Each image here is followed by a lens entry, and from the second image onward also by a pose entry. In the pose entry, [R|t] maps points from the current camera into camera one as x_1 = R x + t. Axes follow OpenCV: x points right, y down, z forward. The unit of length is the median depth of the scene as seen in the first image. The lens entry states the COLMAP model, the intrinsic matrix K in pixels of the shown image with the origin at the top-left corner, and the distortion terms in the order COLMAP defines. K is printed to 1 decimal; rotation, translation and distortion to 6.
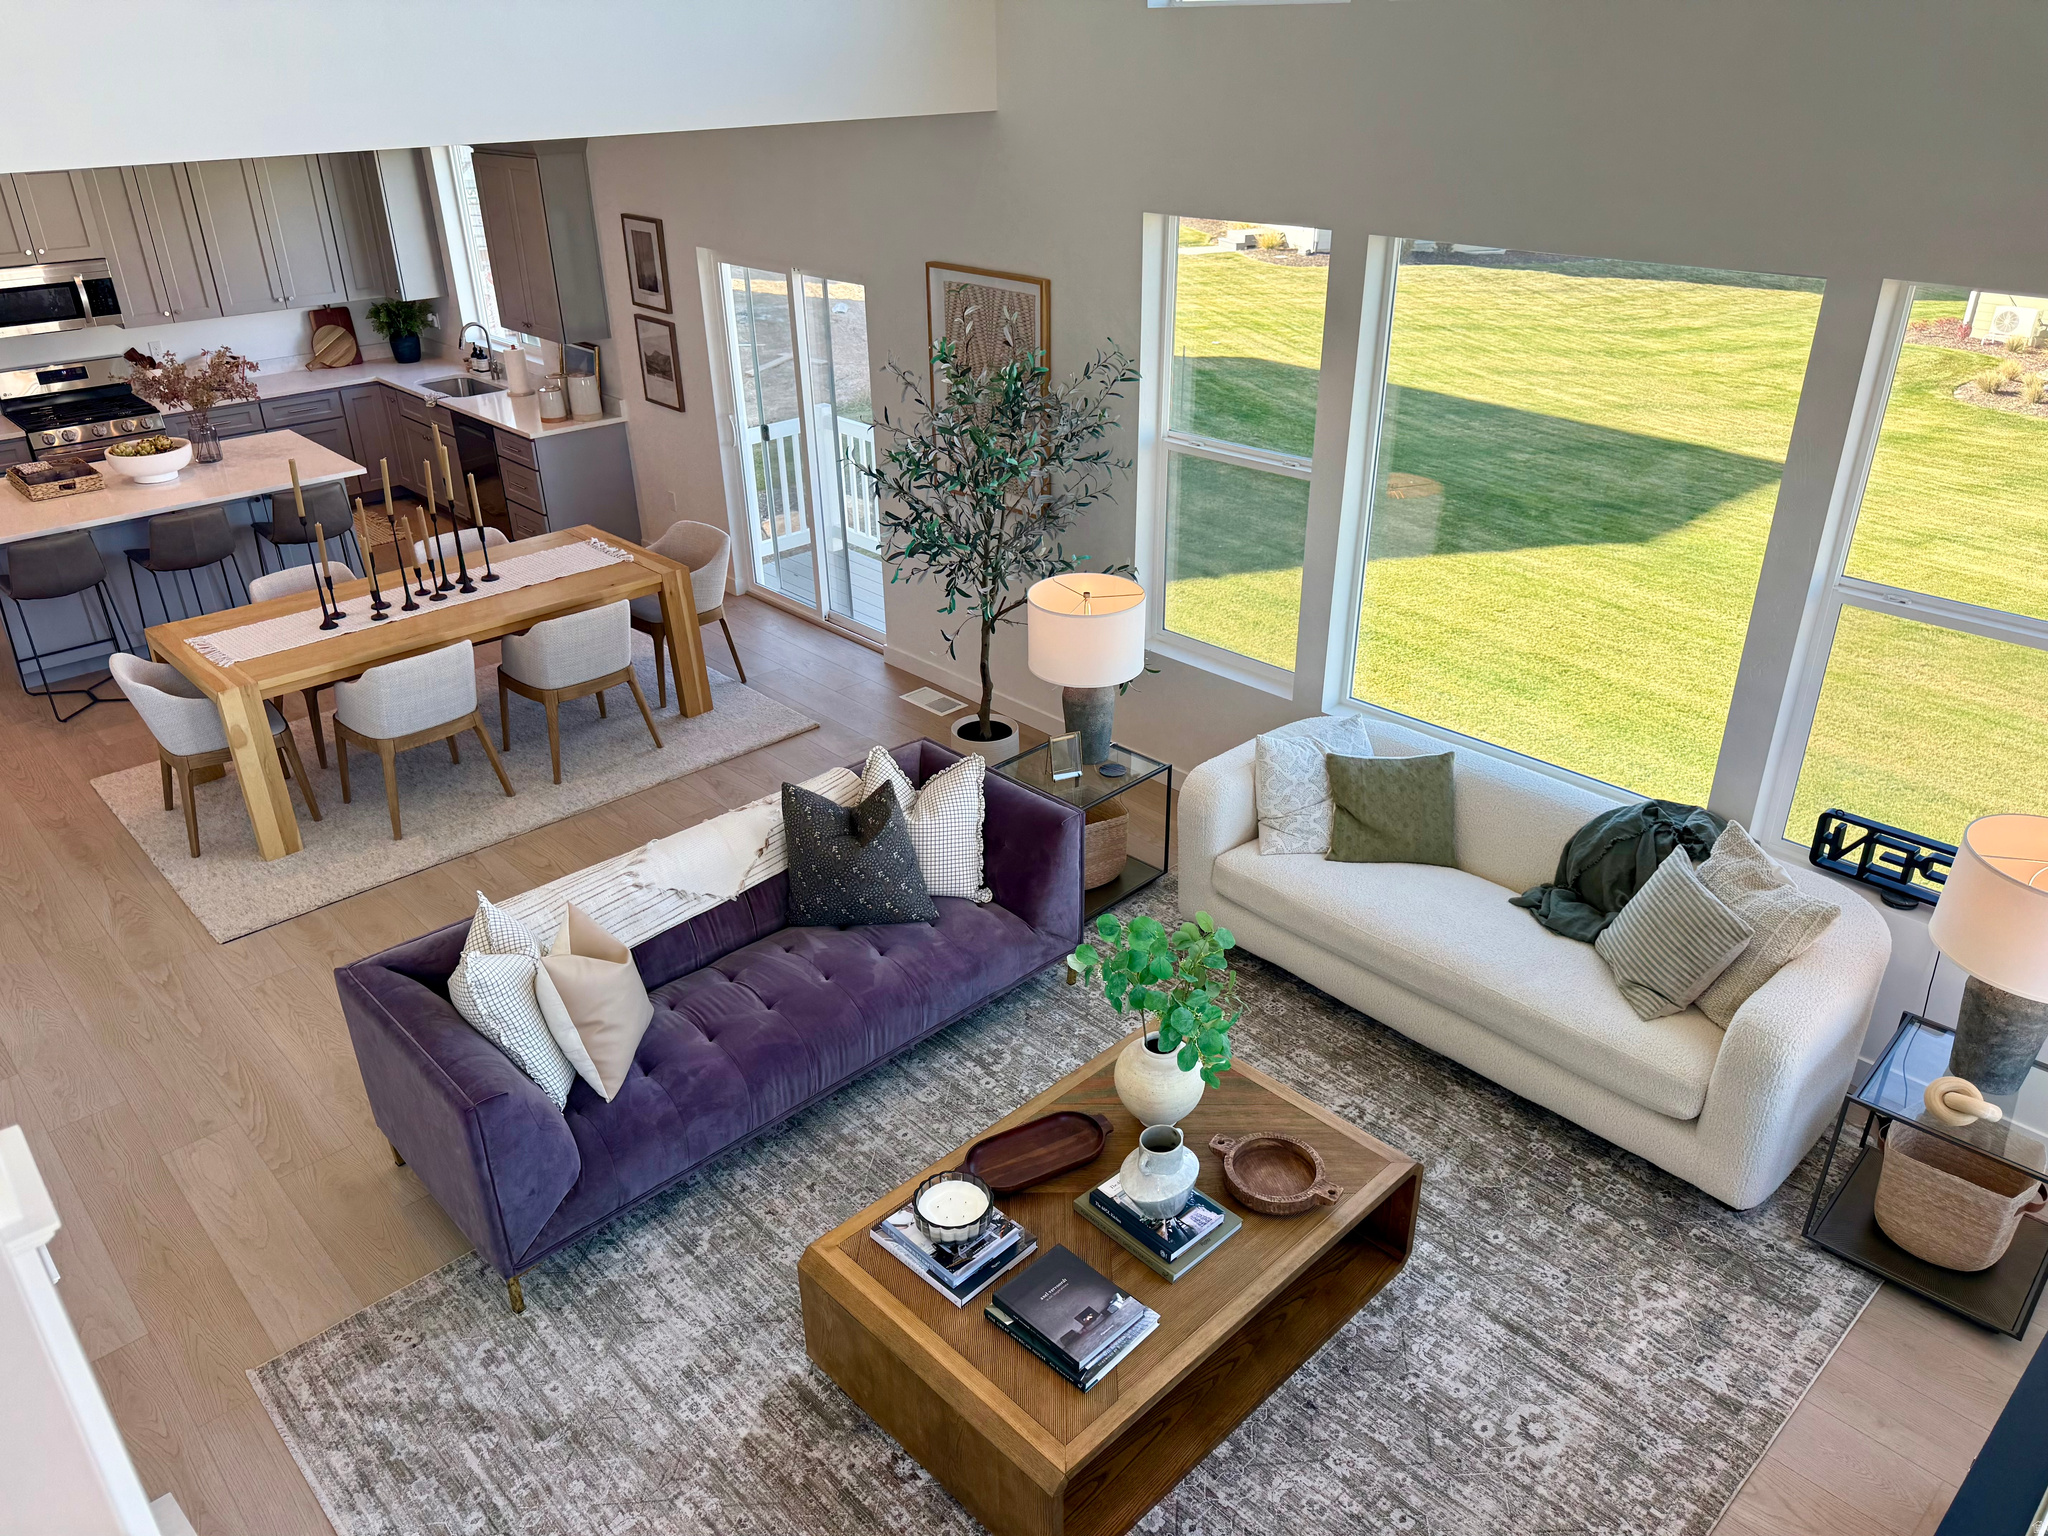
lens RADIAL K [[1460.6, 0, 1025.6], [0, 1460.6, 769.6], [0, 0, 1]] dist [0.039606, -0.009863]
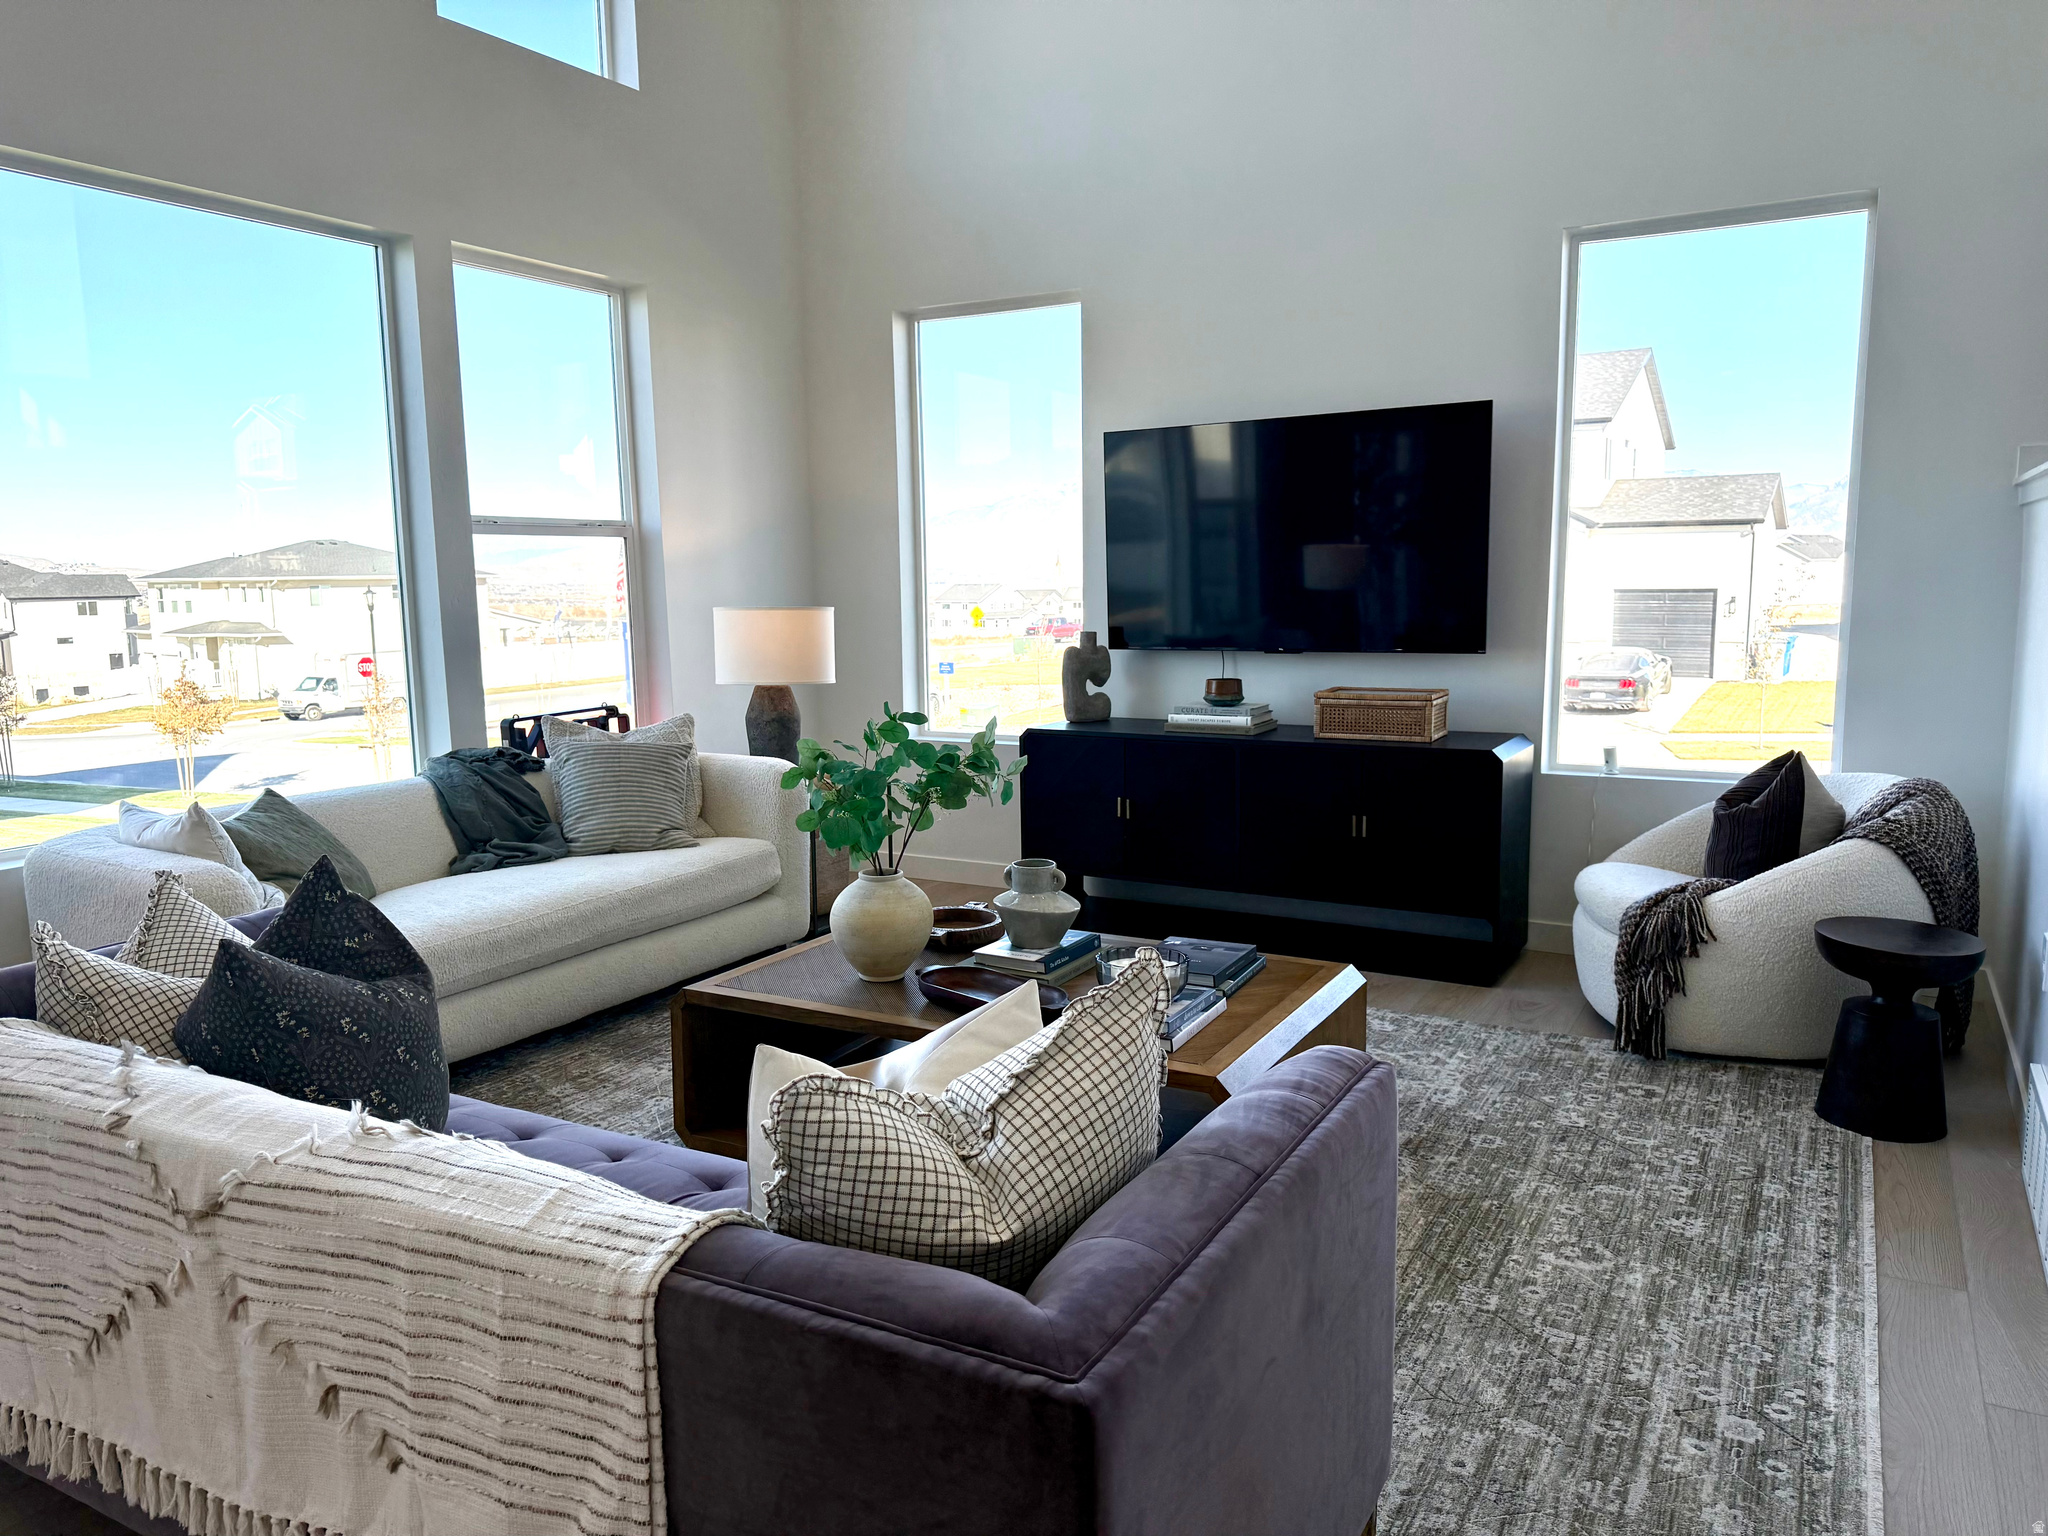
lens RADIAL K [[1460.6, 0, 1025.0], [0, 1460.6, 767.7], [0, 0, 1]] dist [0.039606, -0.009863]
pose [[-0.293334, -0.118758, 0.948605, -0.846842], [0.453445, 0.856256, 0.247414, -0.045043], [-0.841631, 0.502715, -0.197319, 1.196524]]
